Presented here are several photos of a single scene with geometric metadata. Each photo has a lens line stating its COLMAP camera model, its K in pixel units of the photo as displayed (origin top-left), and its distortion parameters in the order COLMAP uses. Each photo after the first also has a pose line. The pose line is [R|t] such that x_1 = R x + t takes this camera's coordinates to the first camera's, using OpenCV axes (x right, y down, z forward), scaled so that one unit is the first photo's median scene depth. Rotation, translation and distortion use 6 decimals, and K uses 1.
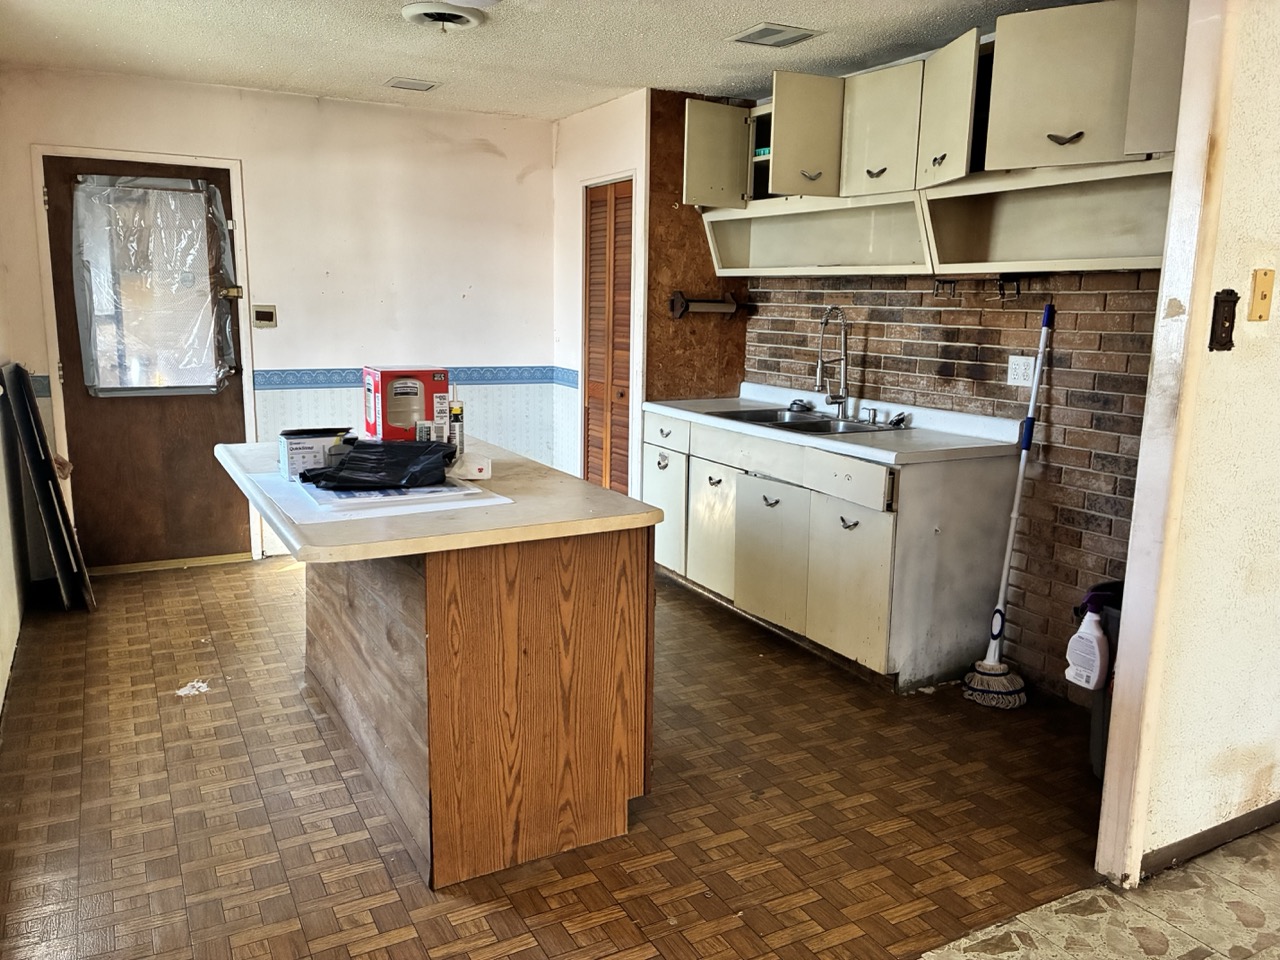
lens RADIAL K [[979.5, 0, 636.4], [0, 979.5, 480.0], [0, 0, 1]] dist [0.062771, -0.067487]
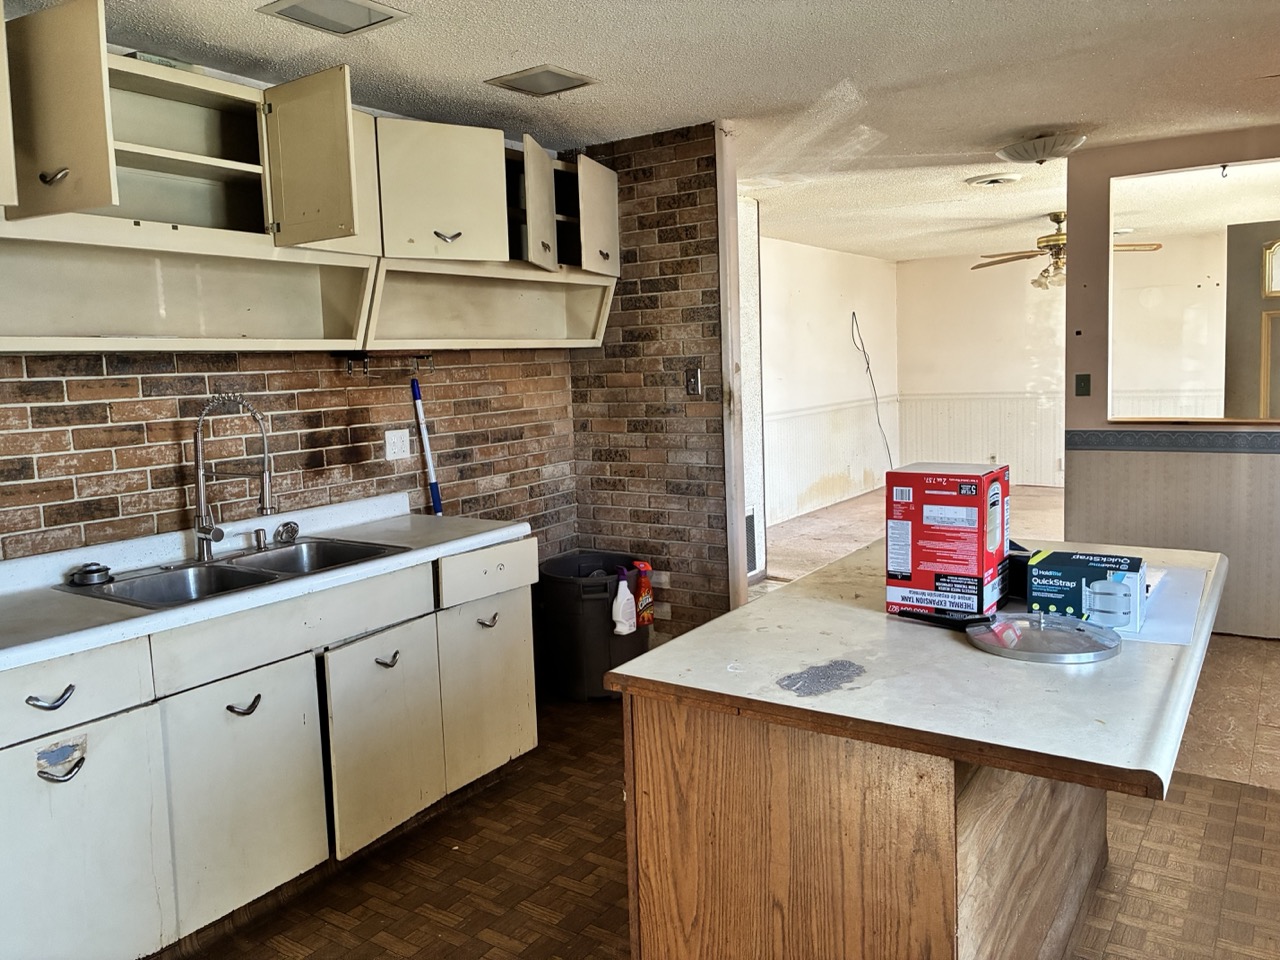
lens RADIAL K [[979.5, 0, 642.8], [0, 979.5, 471.1], [0, 0, 1]] dist [0.062771, -0.067487]
pose [[-0.467315, -0.095194, 0.878951, -0.574860], [0.193860, 0.958957, 0.206929, -0.225032], [-0.862574, 0.267095, -0.429681, 1.123920]]
